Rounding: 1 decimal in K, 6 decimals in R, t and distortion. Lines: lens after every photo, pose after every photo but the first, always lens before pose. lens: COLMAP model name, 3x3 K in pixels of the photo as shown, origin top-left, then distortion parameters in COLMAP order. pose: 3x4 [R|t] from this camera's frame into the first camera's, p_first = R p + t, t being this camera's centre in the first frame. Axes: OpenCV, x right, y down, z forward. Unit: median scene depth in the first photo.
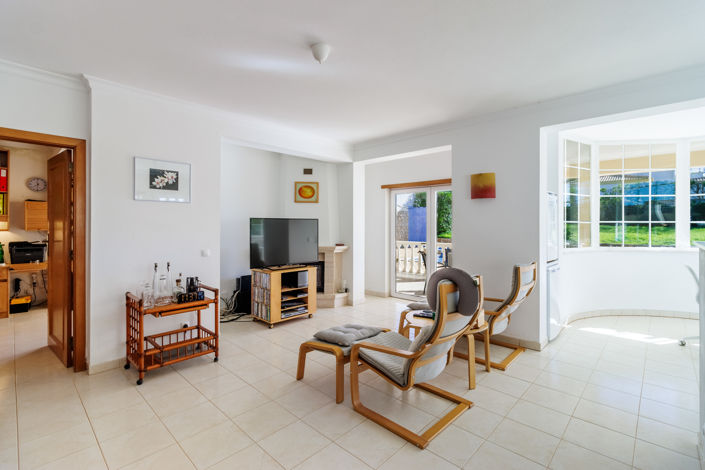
lens RADIAL K [[325.2, 0, 347.9], [0, 325.2, 223.0], [0, 0, 1]] dist [0.005424, 0.000612]
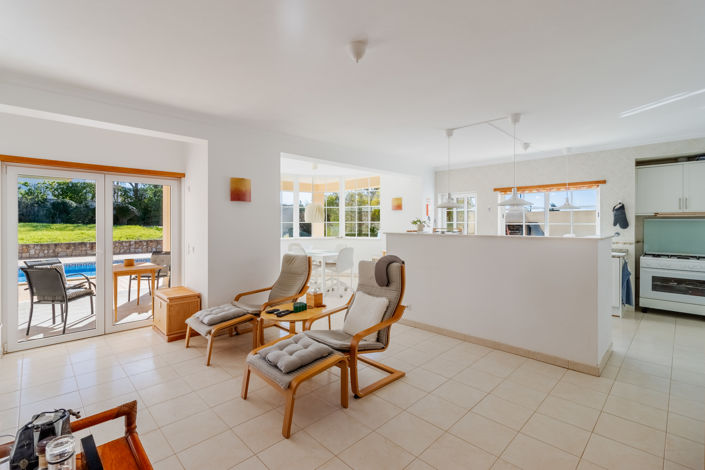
lens RADIAL K [[325.2, 0, 347.9], [0, 325.2, 223.0], [0, 0, 1]] dist [0.005424, 0.000612]
pose [[0.038639, -0.008252, 0.999219, -0.843884], [0.007840, 0.999938, 0.007955, -0.011453], [-0.999222, 0.007527, 0.038701, 0.793691]]
